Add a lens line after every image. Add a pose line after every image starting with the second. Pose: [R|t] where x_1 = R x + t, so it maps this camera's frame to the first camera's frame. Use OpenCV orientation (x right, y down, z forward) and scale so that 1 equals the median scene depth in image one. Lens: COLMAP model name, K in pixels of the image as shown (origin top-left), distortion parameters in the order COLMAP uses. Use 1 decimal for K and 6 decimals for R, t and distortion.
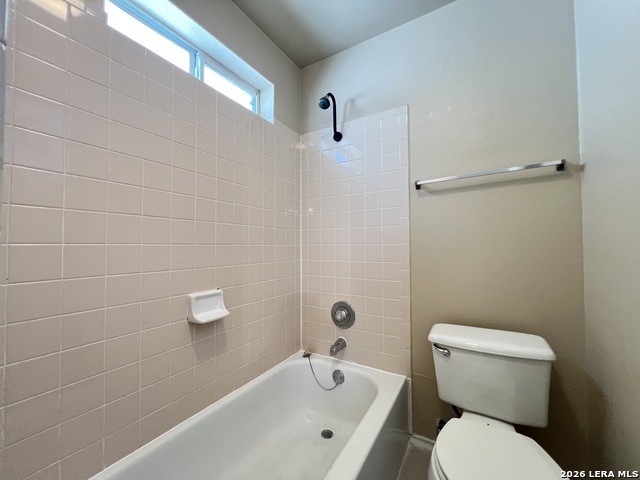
lens RADIAL K [[256.8, 0, 319.1], [0, 256.8, 238.6], [0, 0, 1]] dist [-0.000592, -0.000139]
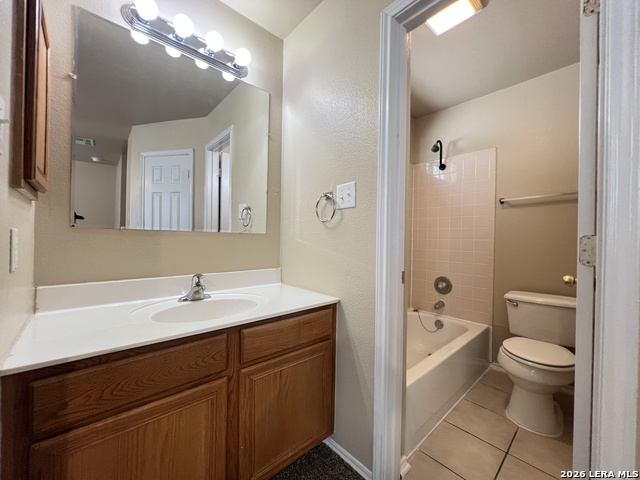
lens RADIAL K [[256.8, 0, 318.6], [0, 256.8, 242.1], [0, 0, 1]] dist [-0.000592, -0.000139]
pose [[0.958786, 0.020955, -0.283355, -0.194690], [-0.010014, 0.999149, 0.040007, -0.014566], [0.283953, -0.035520, 0.958180, -0.683571]]
